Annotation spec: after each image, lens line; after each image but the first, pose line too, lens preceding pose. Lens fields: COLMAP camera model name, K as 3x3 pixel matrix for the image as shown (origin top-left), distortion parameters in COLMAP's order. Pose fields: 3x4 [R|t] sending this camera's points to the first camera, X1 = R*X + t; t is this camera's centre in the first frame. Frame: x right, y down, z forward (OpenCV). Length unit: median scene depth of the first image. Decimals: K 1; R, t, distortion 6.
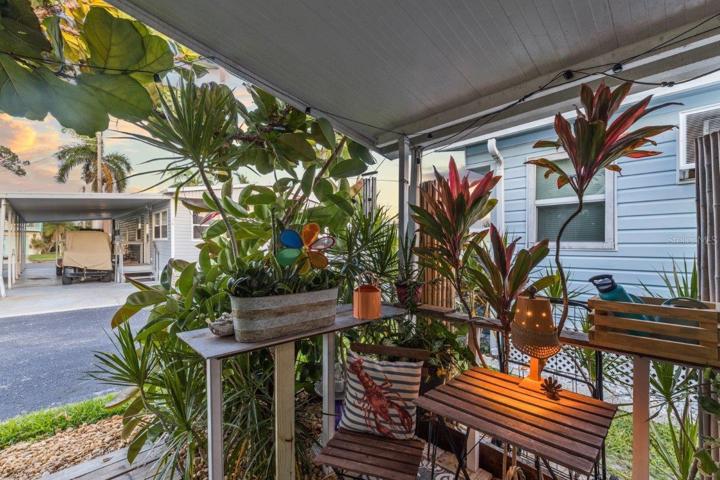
lens RADIAL K [[309.3, 0, 359.2], [0, 309.3, 234.4], [0, 0, 1]] dist [0.000938, 0.000014]
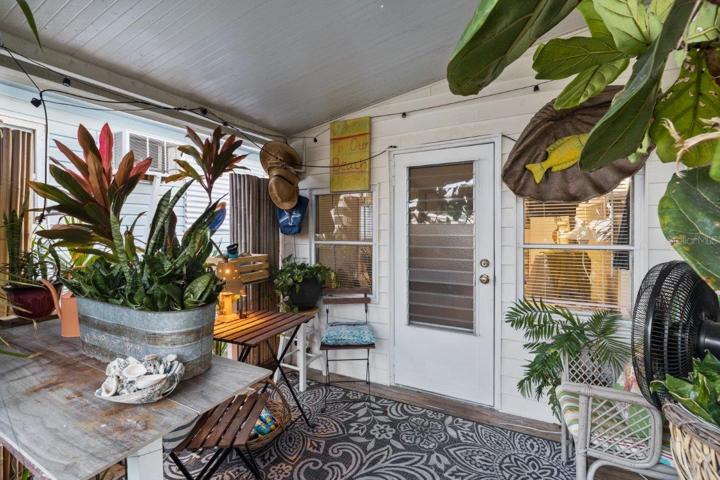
lens RADIAL K [[309.3, 0, 359.2], [0, 309.3, 234.4], [0, 0, 1]] dist [0.000938, 0.000014]
pose [[-0.369830, -0.010967, 0.929035, -0.909253], [0.004562, 0.999897, 0.013620, 0.045773], [-0.929088, 0.009275, -0.369742, 0.824358]]
